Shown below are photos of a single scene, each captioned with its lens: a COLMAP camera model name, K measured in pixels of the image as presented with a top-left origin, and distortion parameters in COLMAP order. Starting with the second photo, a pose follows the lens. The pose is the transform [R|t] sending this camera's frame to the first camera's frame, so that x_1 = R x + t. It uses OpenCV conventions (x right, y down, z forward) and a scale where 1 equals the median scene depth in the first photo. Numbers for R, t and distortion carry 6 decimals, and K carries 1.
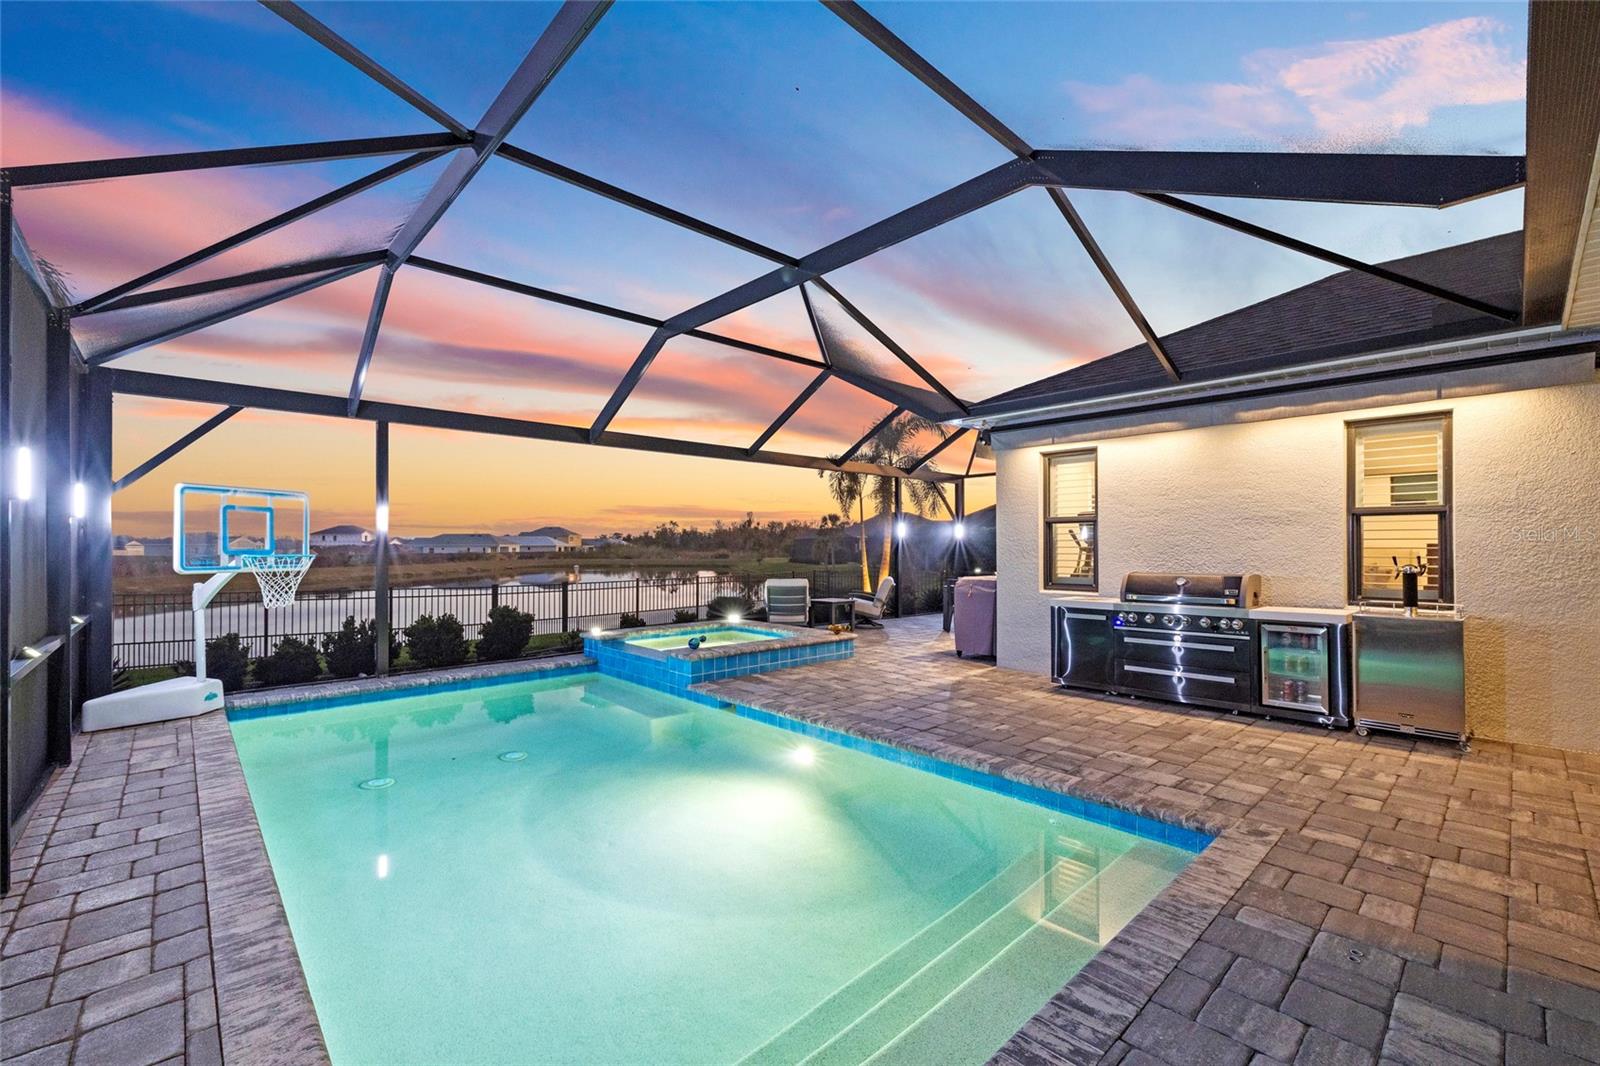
lens RADIAL K [[669.6, 0, 784.1], [0, 669.6, 541.4], [0, 0, 1]] dist [0.002966, -0.000268]
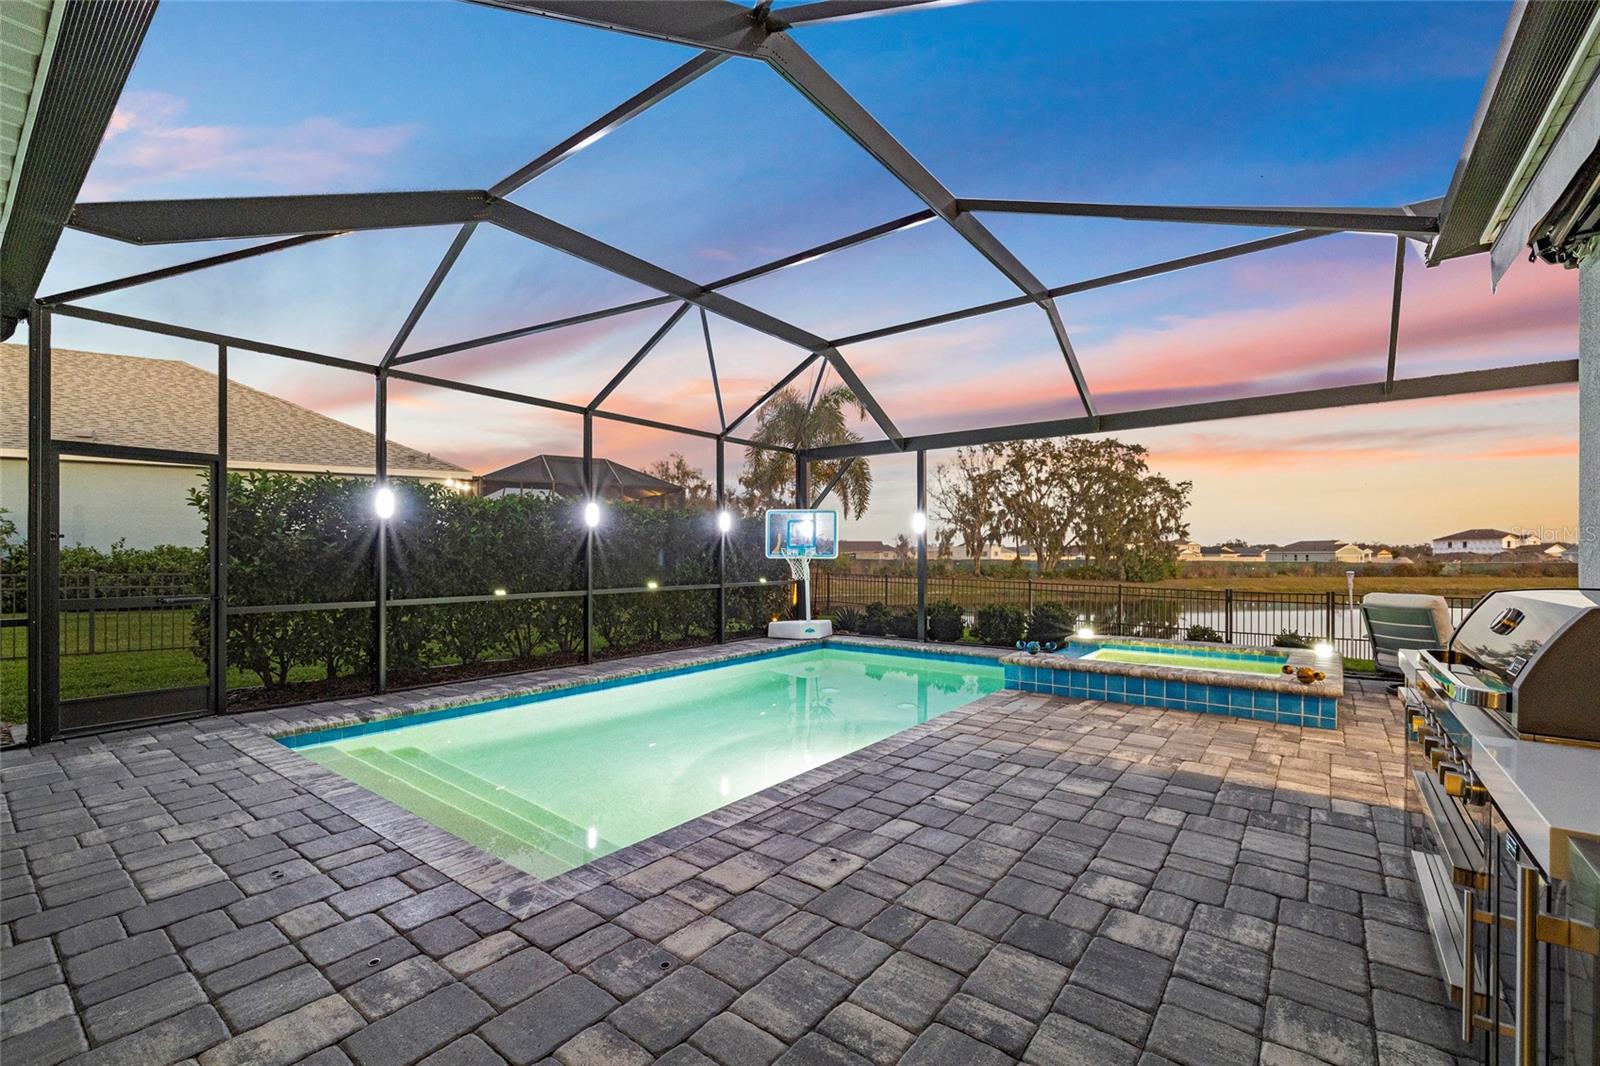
lens RADIAL K [[669.6, 0, 801.7], [0, 669.6, 542.7], [0, 0, 1]] dist [0.002966, -0.000268]
pose [[0.177087, -0.016072, -0.984064, 1.104699], [0.006496, 0.999864, -0.015161, 0.038973], [0.984174, -0.003707, 0.177167, 0.865093]]
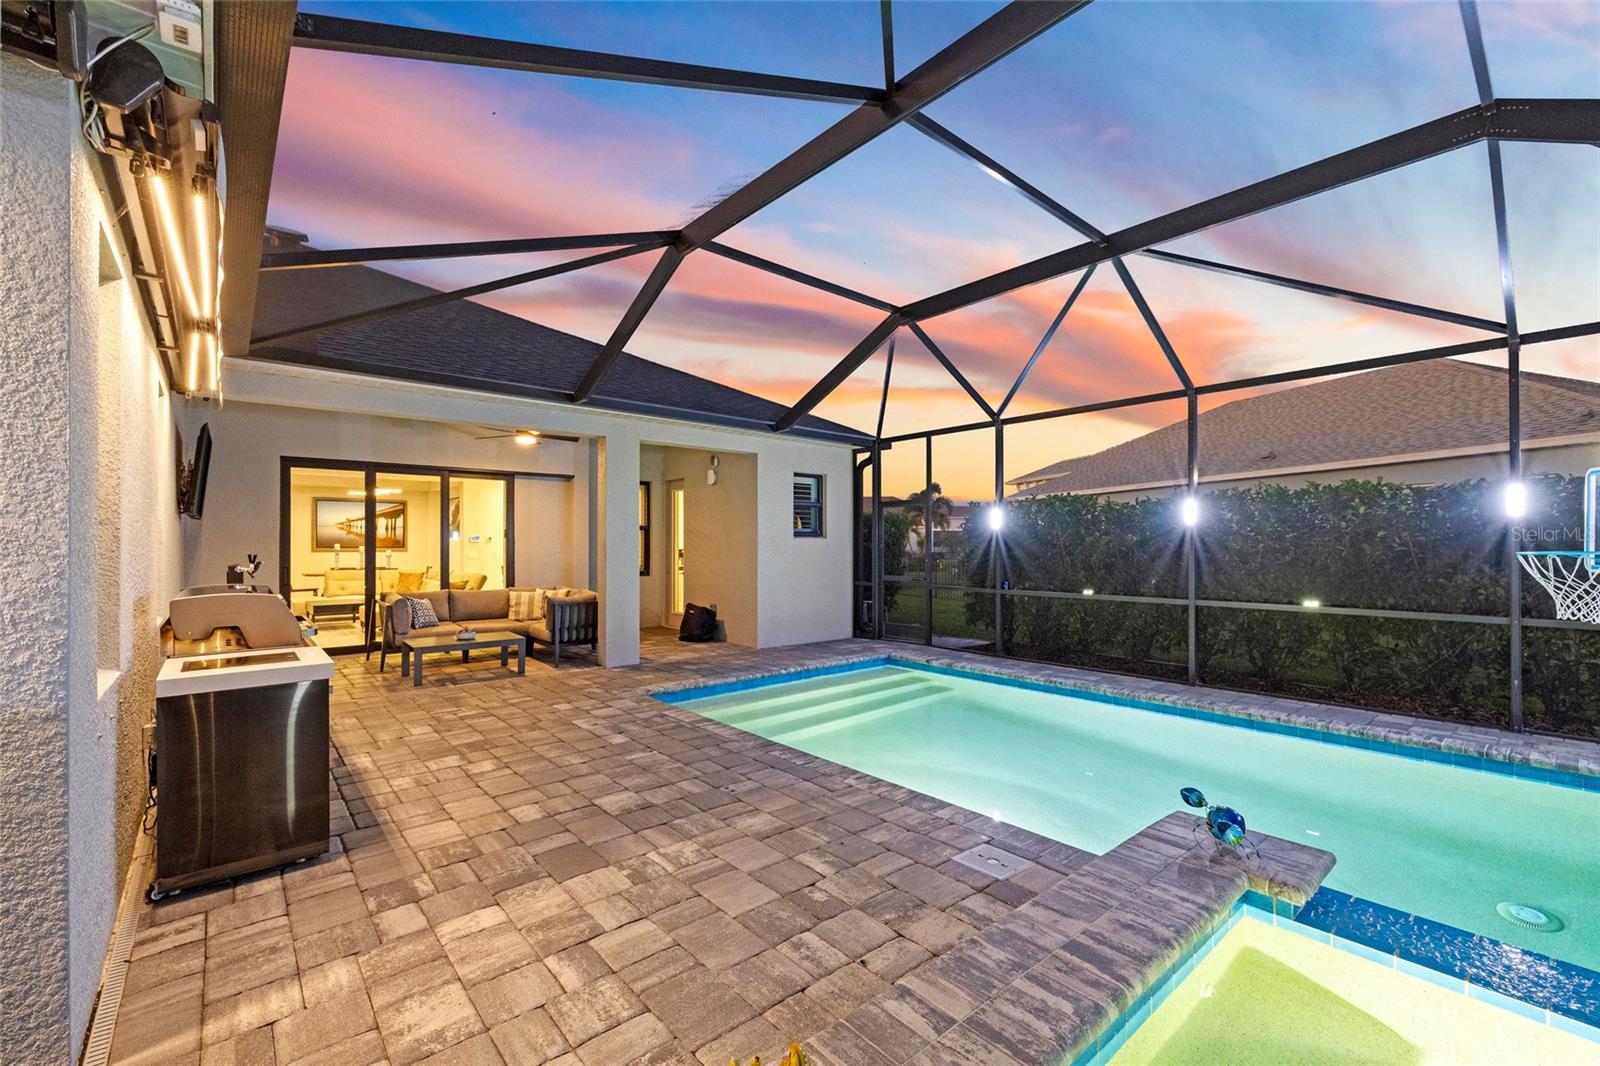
lens RADIAL K [[669.6, 0, 797.2], [0, 669.6, 543.6], [0, 0, 1]] dist [0.002966, -0.000268]
pose [[-0.999741, 0.002705, 0.022595, 0.122094], [0.002493, 0.999953, -0.009381, 0.019182], [-0.022619, -0.009322, -0.999701, 2.160671]]
